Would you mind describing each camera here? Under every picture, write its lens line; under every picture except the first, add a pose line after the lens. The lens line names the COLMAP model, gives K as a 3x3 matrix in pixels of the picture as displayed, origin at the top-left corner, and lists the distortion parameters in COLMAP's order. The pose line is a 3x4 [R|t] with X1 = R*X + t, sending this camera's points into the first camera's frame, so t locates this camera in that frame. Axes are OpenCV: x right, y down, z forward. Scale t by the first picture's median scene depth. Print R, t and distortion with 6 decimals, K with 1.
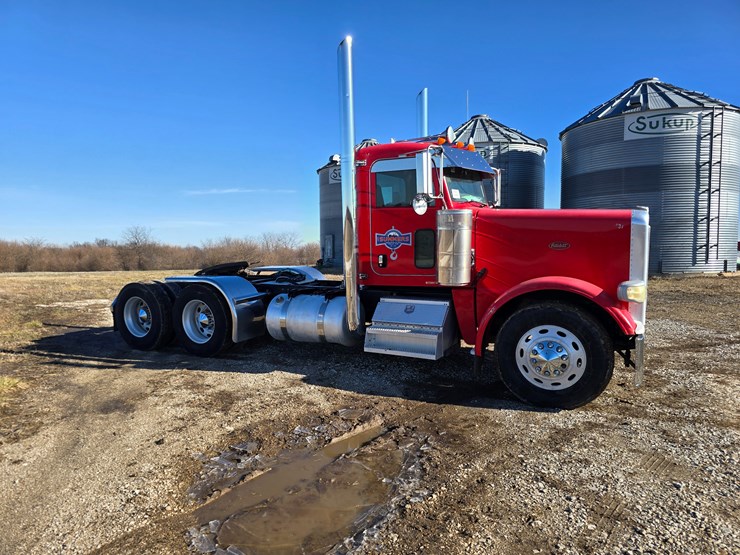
lens RADIAL K [[493.6, 0, 359.5], [0, 493.6, 295.1], [0, 0, 1]] dist [0.055677, -0.044344]
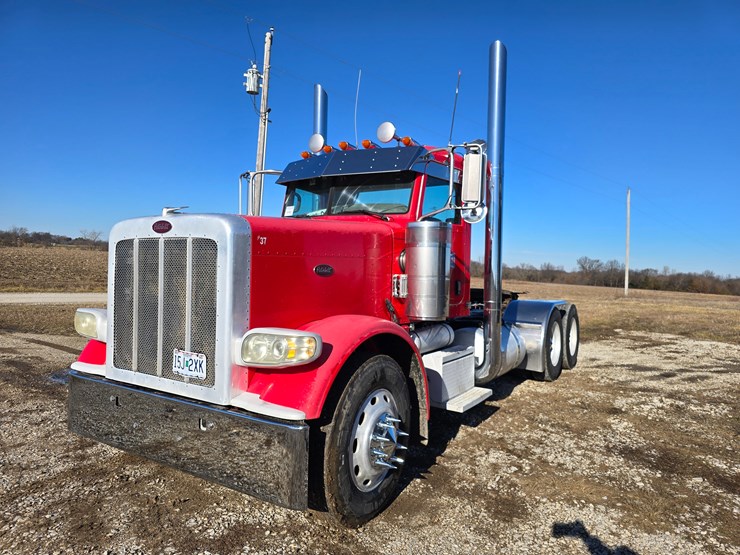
lens RADIAL K [[493.6, 0, 374.5], [0, 493.6, 278.3], [0, 0, 1]] dist [0.055677, -0.044344]
pose [[-0.053043, 0.036731, -0.997916, 1.046778], [-0.144216, 0.988565, 0.044052, -0.138896], [0.988124, 0.146252, -0.047140, 1.158863]]
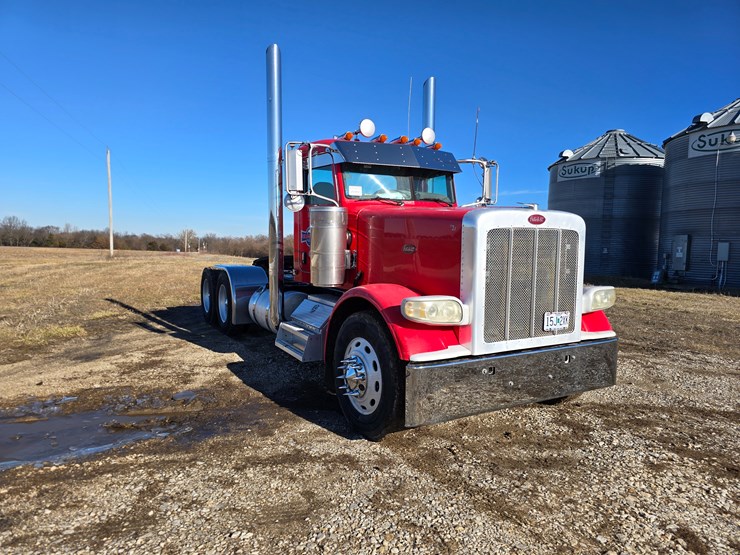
lens RADIAL K [[493.6, 0, 362.7], [0, 493.6, 273.3], [0, 0, 1]] dist [0.055677, -0.044344]
pose [[0.851605, 0.067182, -0.519861, 0.677436], [-0.090806, 0.995666, -0.020083, -0.029646], [0.516259, 0.064309, 0.854015, 0.206461]]
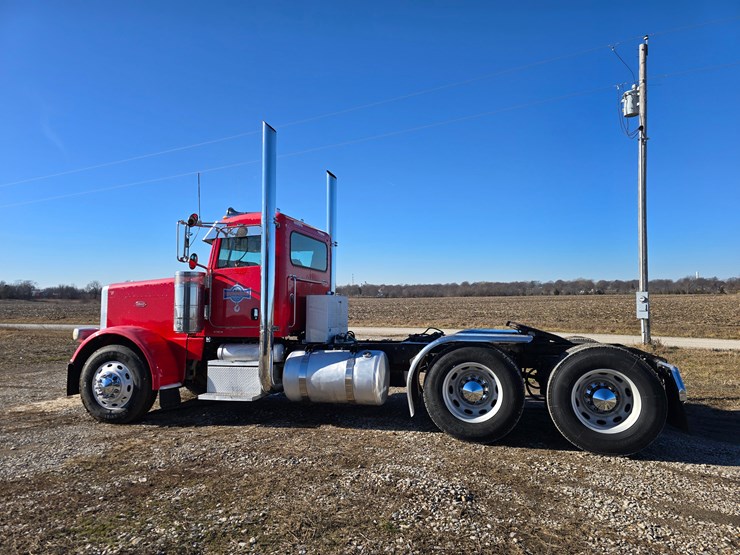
lens RADIAL K [[493.6, 0, 375.7], [0, 493.6, 279.8], [0, 0, 1]] dist [0.055677, -0.044344]
pose [[-0.970745, 0.011803, -0.239821, 0.195069], [-0.003232, 0.998058, 0.062200, -0.252193], [0.240090, 0.061156, -0.968822, 2.393702]]
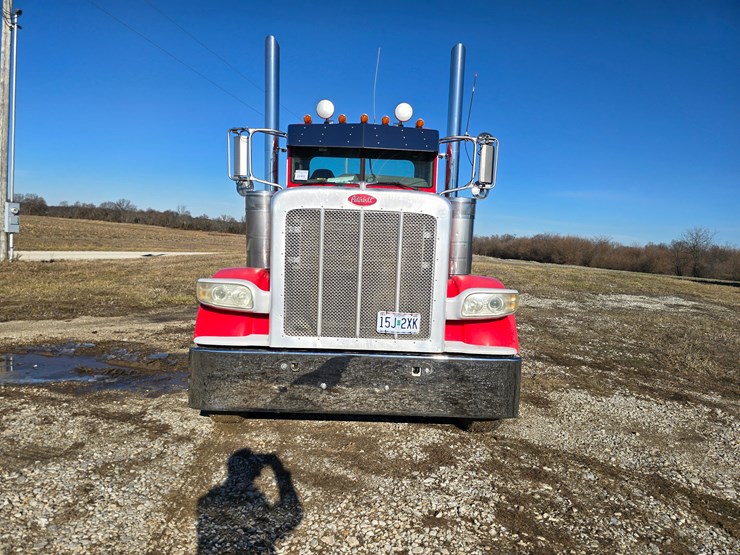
lens RADIAL K [[493.6, 0, 366.5], [0, 493.6, 284.1], [0, 0, 1]] dist [0.055677, -0.044344]
pose [[0.500543, 0.132941, -0.855444, 1.024692], [-0.152216, 0.986260, 0.064205, -0.078794], [0.852225, 0.098075, 0.513901, 0.621184]]
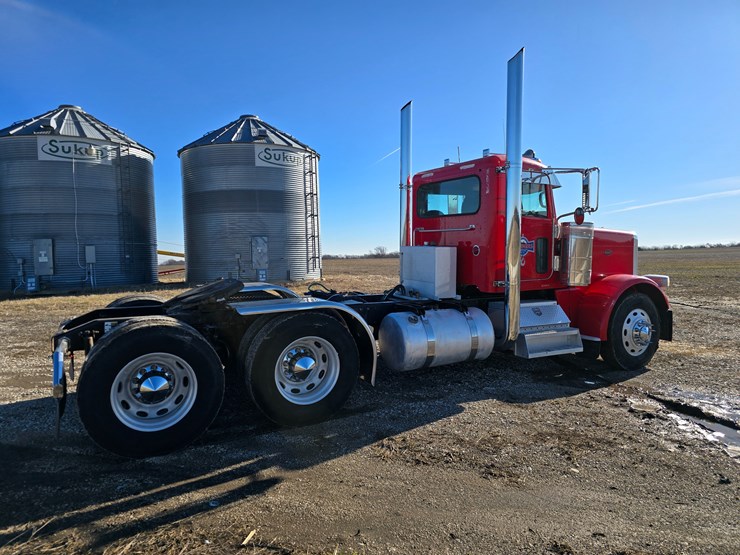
lens RADIAL K [[493.6, 0, 363.9], [0, 493.6, 274.5], [0, 0, 1]] dist [0.055677, -0.044344]
pose [[0.551264, -0.031269, 0.833745, -0.986638], [0.089806, 0.995715, -0.022035, -0.060195], [-0.829484, 0.087023, 0.551710, 0.698740]]
